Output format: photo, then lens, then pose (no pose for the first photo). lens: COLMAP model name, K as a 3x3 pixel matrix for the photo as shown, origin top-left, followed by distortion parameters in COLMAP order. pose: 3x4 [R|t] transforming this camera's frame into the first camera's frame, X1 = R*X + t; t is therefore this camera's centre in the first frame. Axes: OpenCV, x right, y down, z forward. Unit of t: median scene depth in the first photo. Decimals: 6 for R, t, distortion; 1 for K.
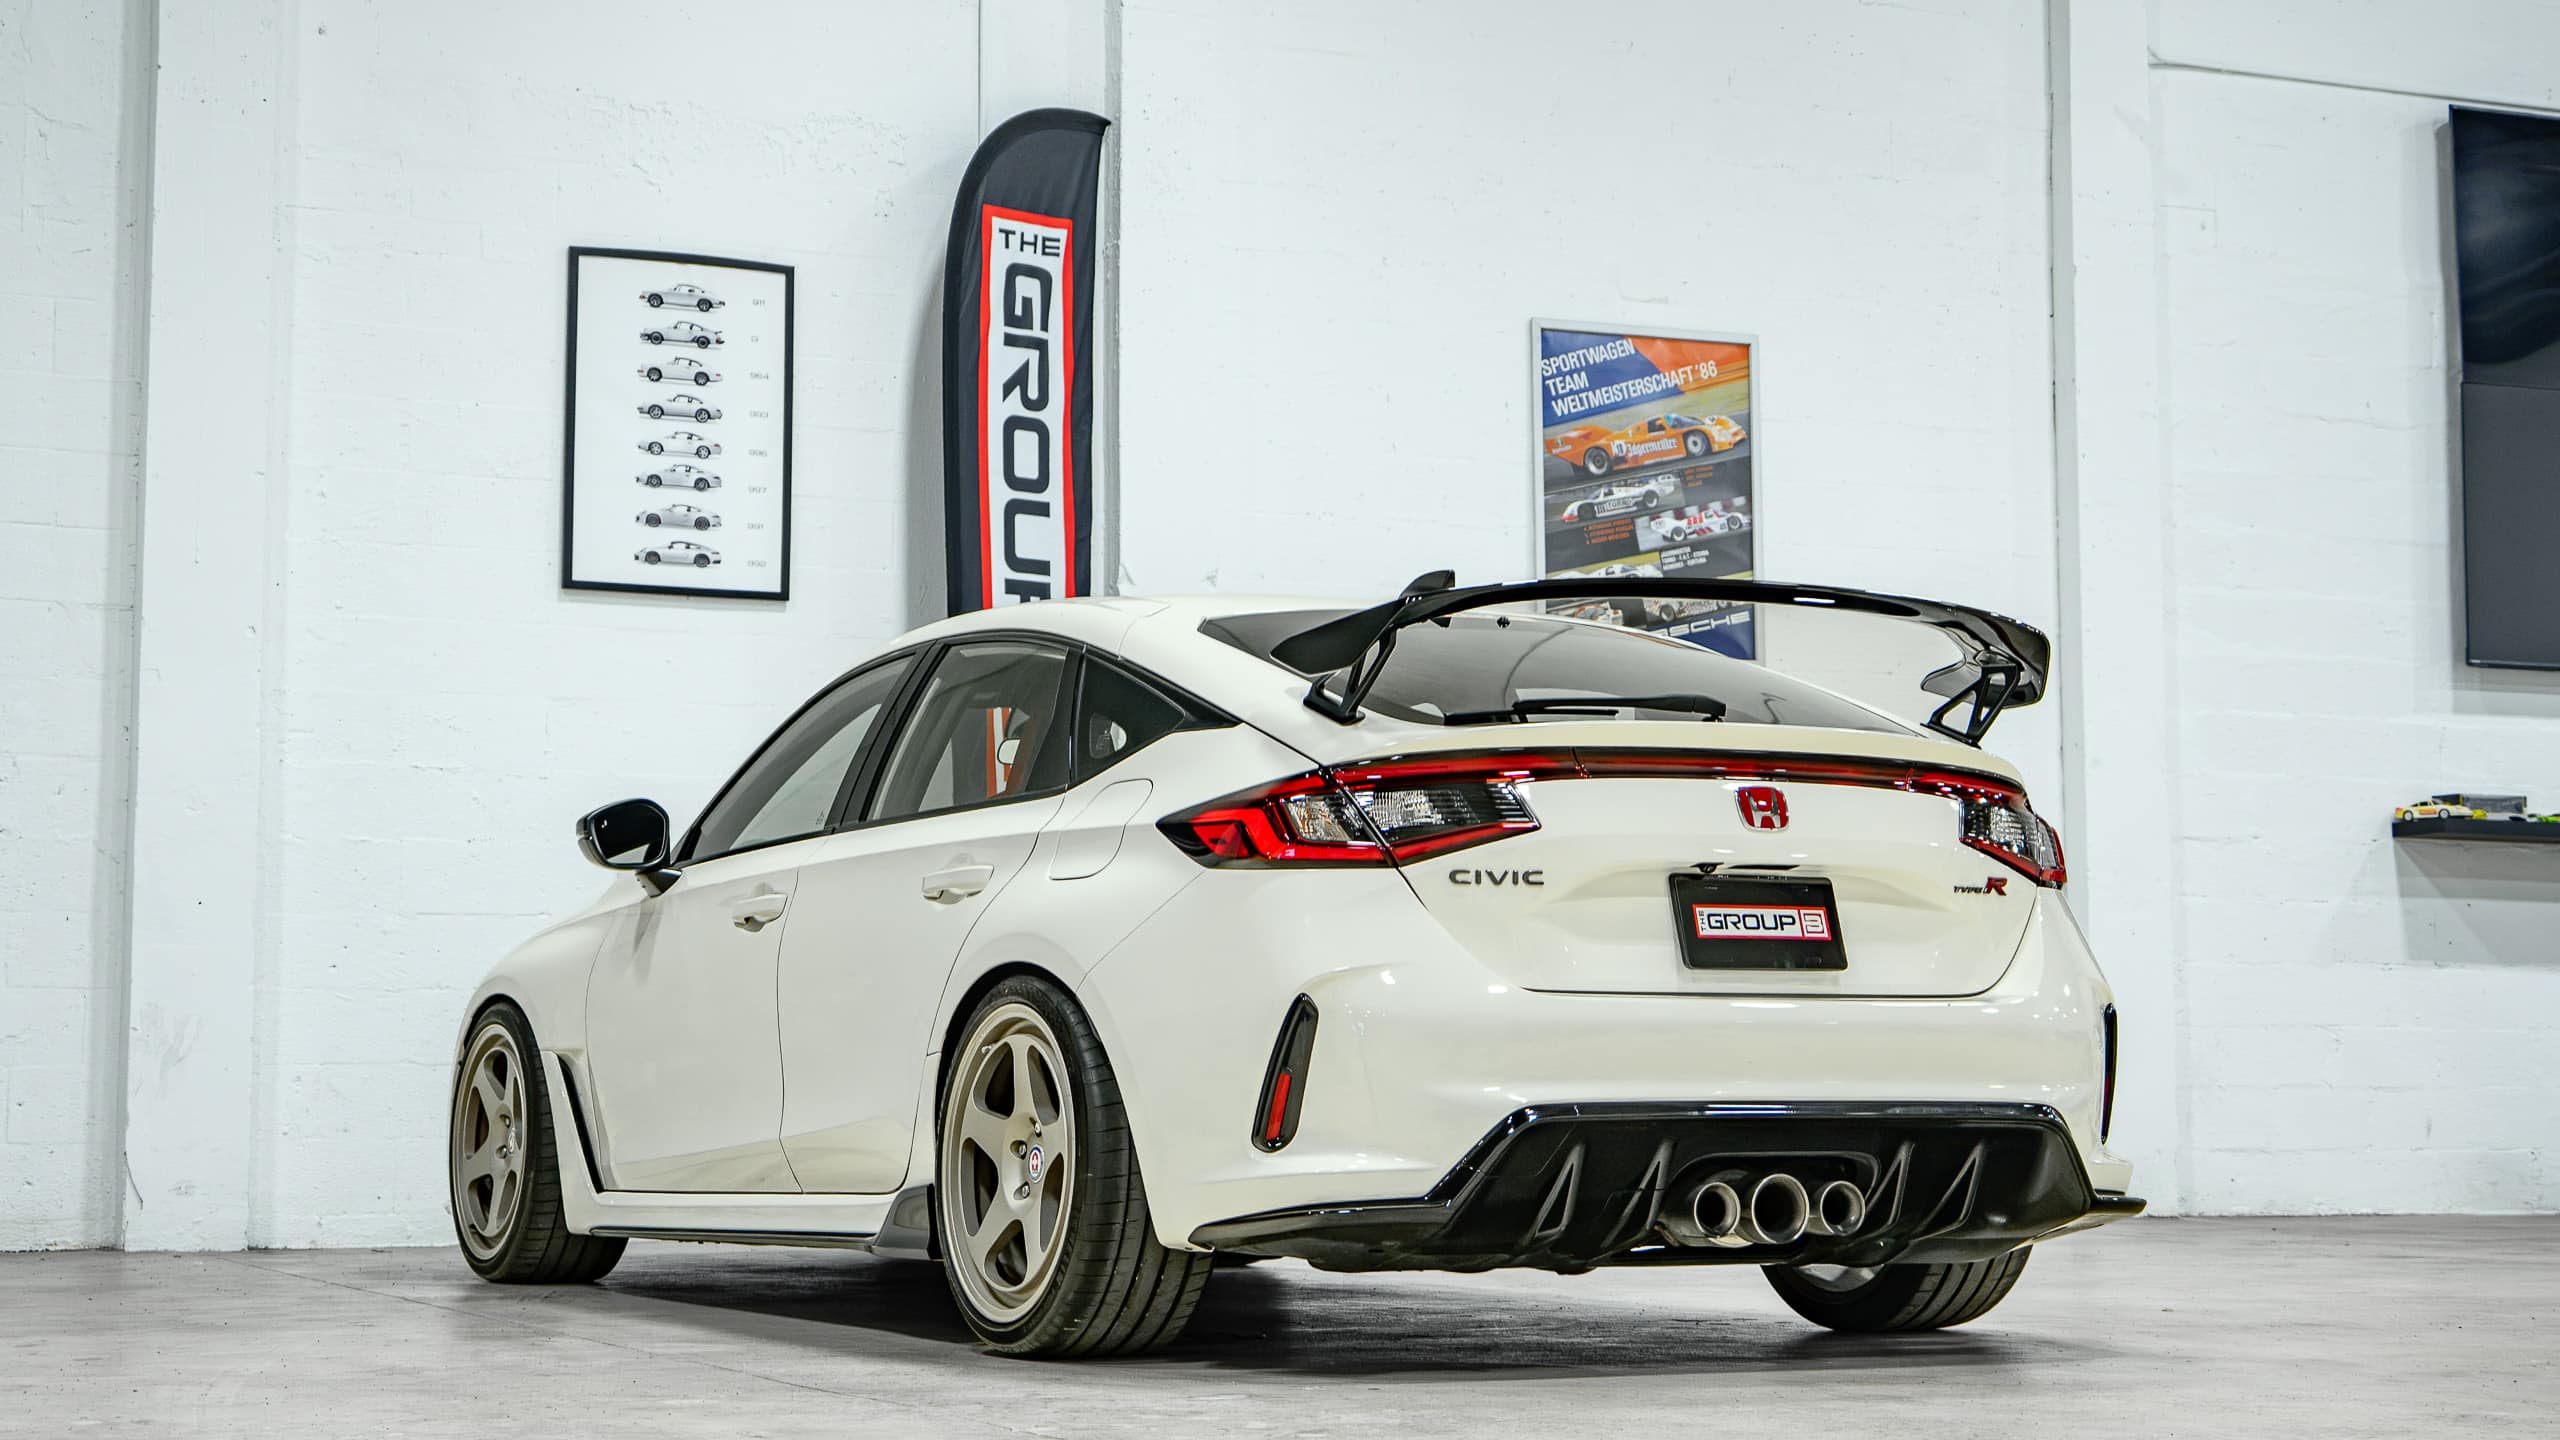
lens RADIAL K [[3960.6, 0, 1166.3], [0, 3960.6, 652.2], [0, 0, 1]] dist [0.052495, 0.000000]
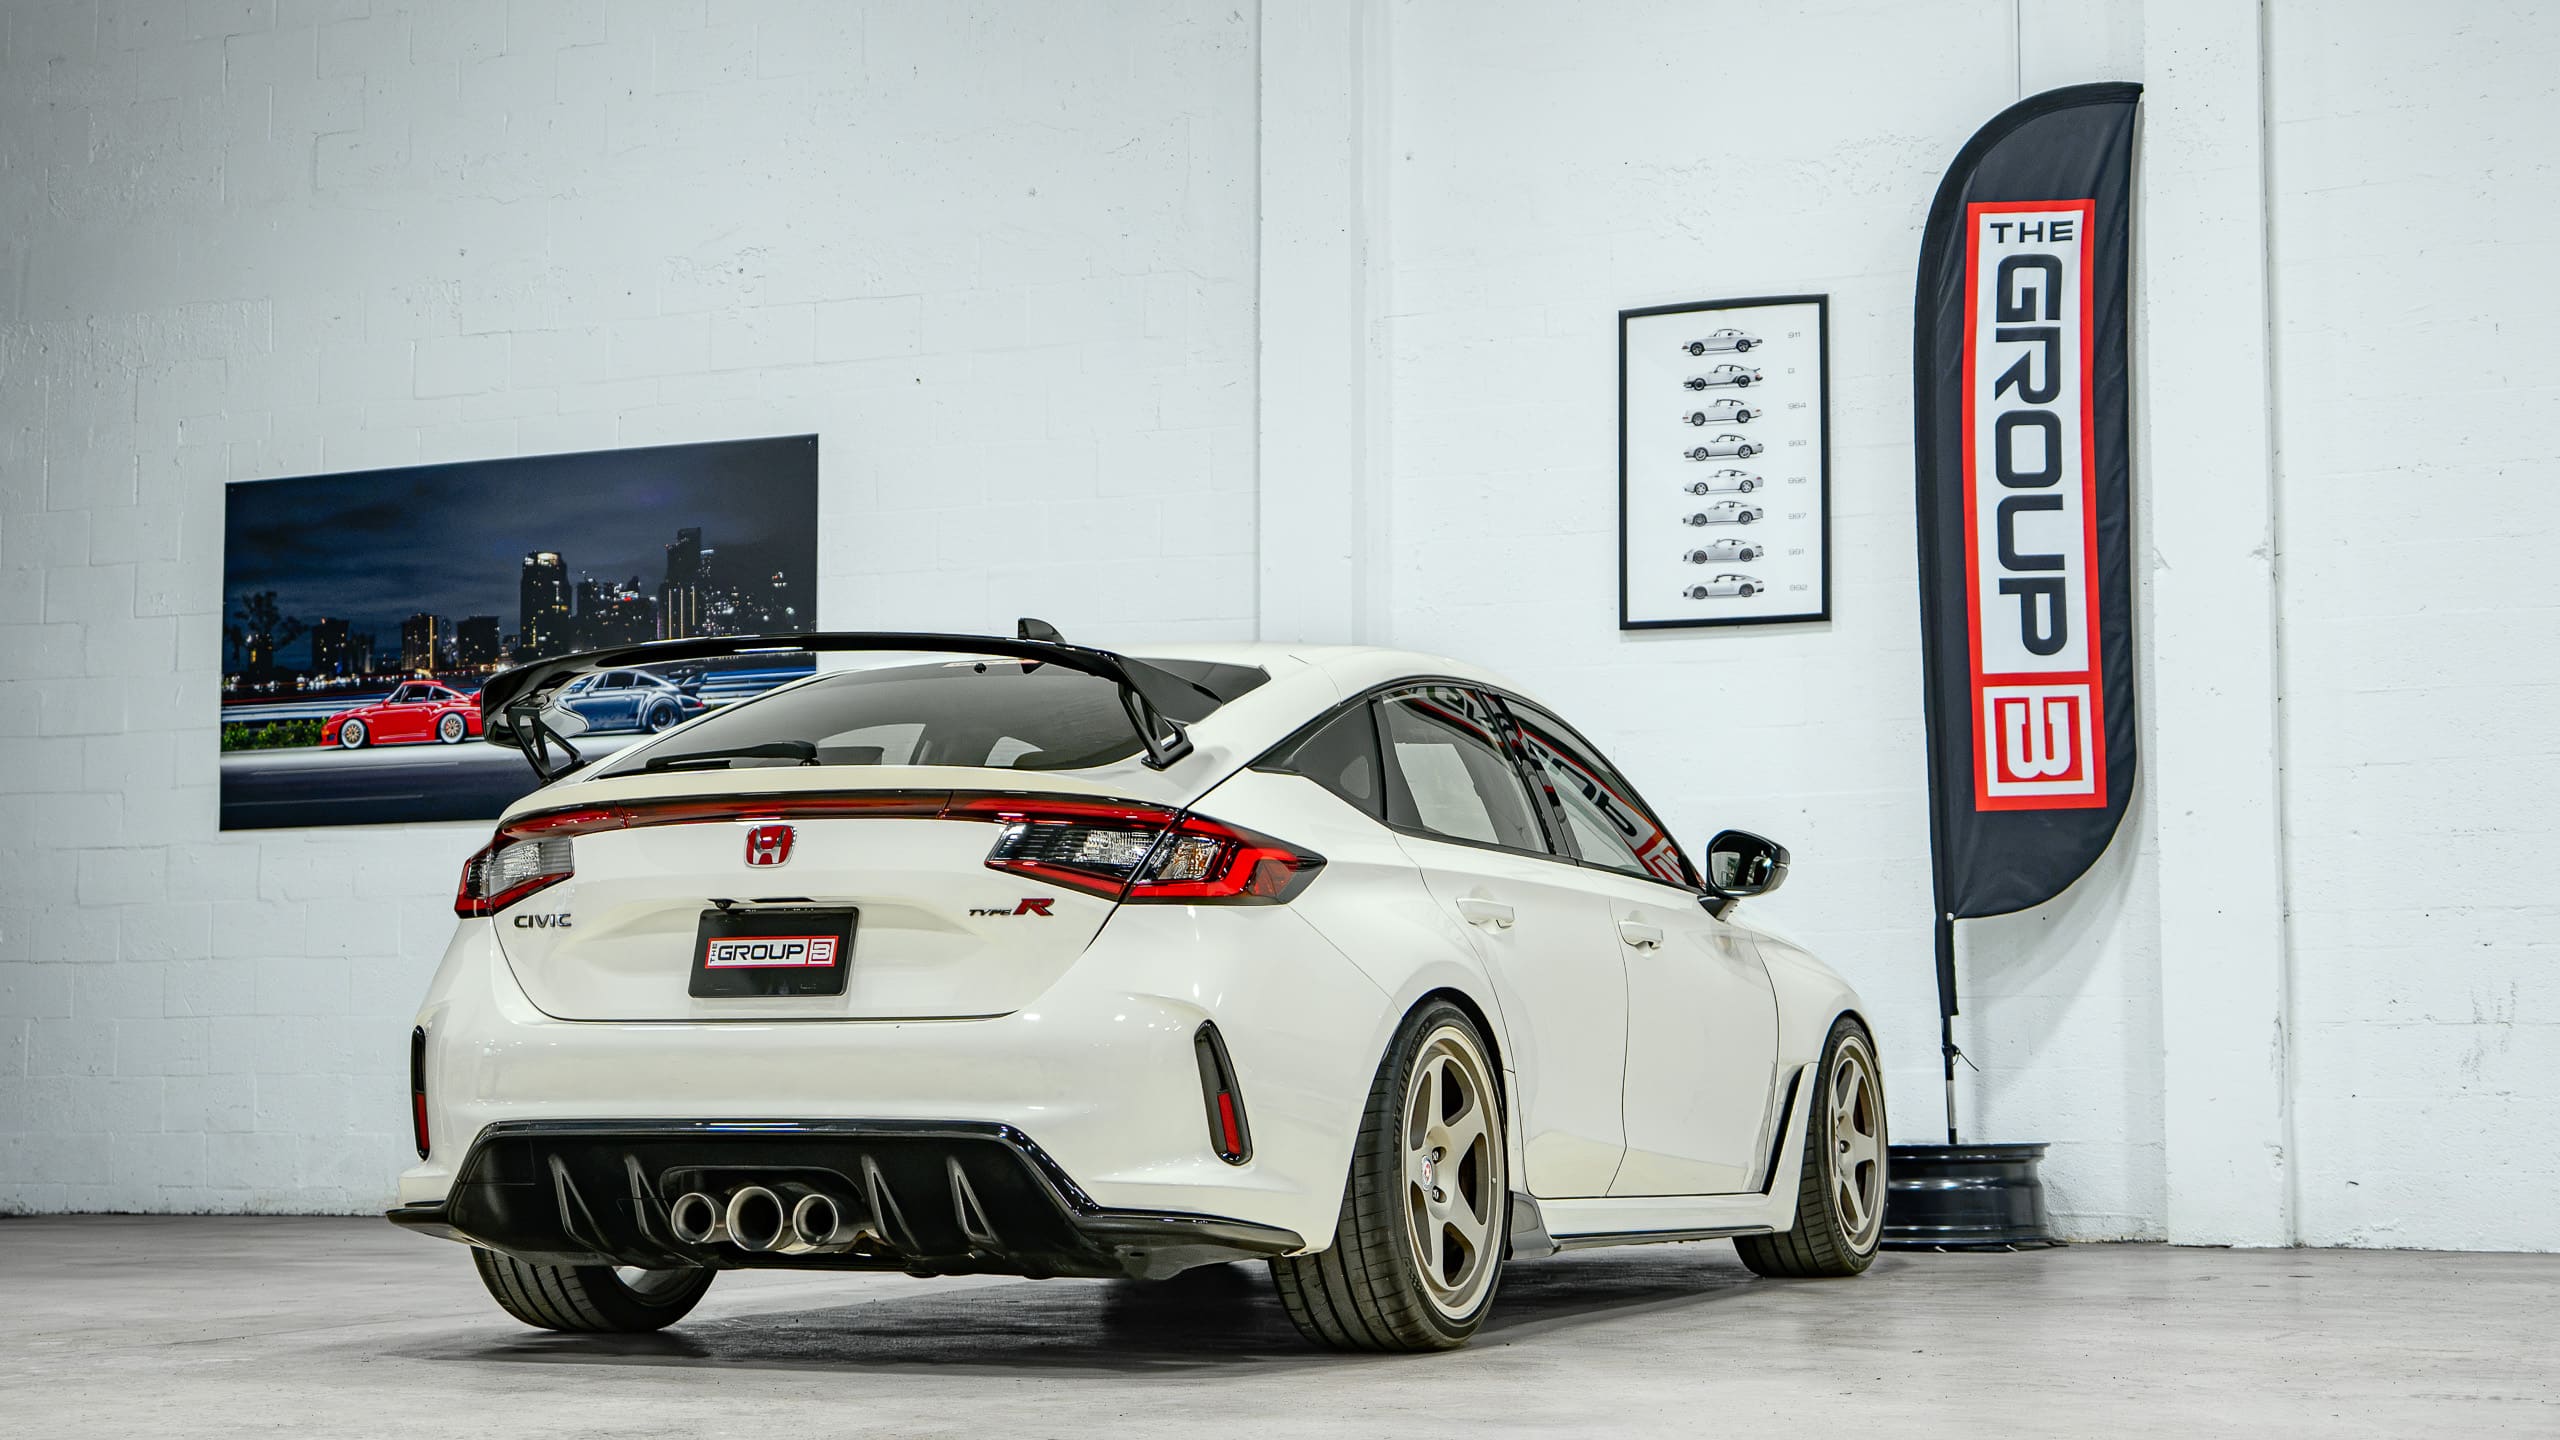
lens RADIAL K [[3960.6, 0, 1450.7], [0, 3960.6, 695.1], [0, 0, 1]] dist [0.052495, 0.000000]
pose [[0.674595, -0.071303, -0.734736, 0.595004], [0.081545, 0.996431, -0.021830, 0.020857], [0.733670, -0.045188, 0.678002, 0.230486]]
